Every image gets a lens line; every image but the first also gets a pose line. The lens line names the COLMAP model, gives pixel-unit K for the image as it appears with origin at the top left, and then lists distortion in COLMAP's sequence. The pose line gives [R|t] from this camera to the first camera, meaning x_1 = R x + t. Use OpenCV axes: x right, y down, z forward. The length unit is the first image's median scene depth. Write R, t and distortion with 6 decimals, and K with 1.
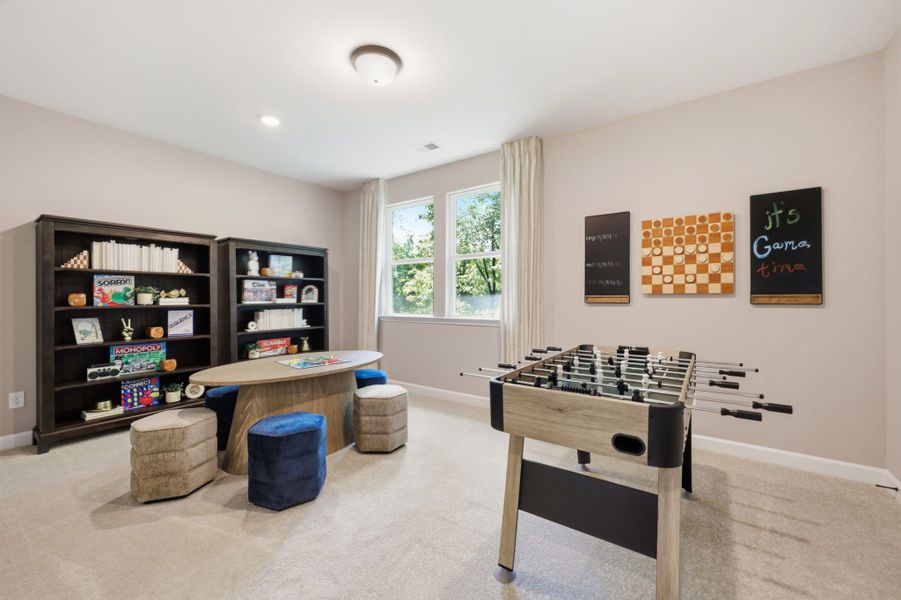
lens RADIAL K [[367.6, 0, 451.4], [0, 367.6, 301.0], [0, 0, 1]] dist [0.001308, 0.000223]
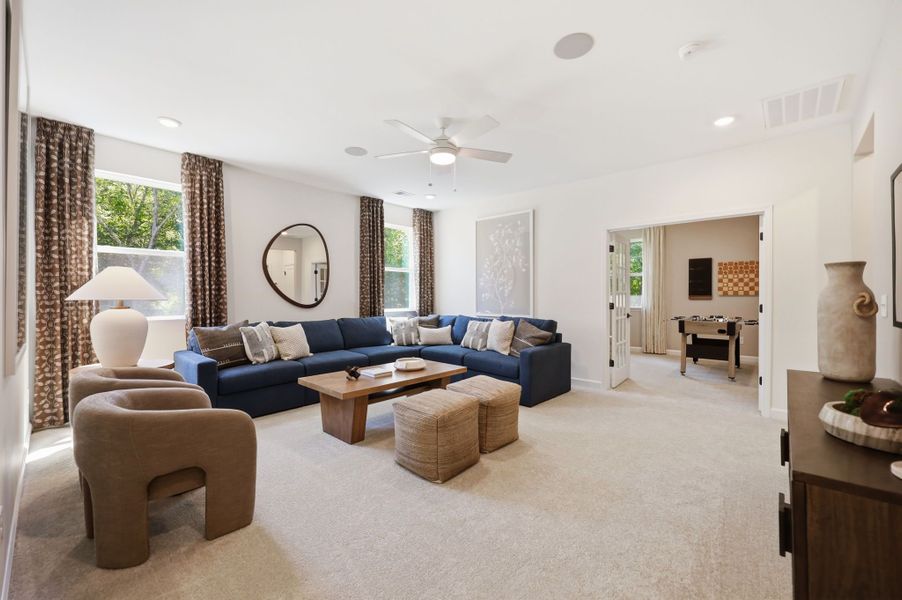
lens RADIAL K [[368.0, 0, 450.9], [0, 368.0, 297.0], [0, 0, 1]] dist [0.001308, 0.000223]
pose [[0.993796, -0.000691, -0.111212, -0.885863], [0.000963, 0.999997, 0.002385, -0.015138], [0.111210, -0.002477, 0.993794, -1.472068]]
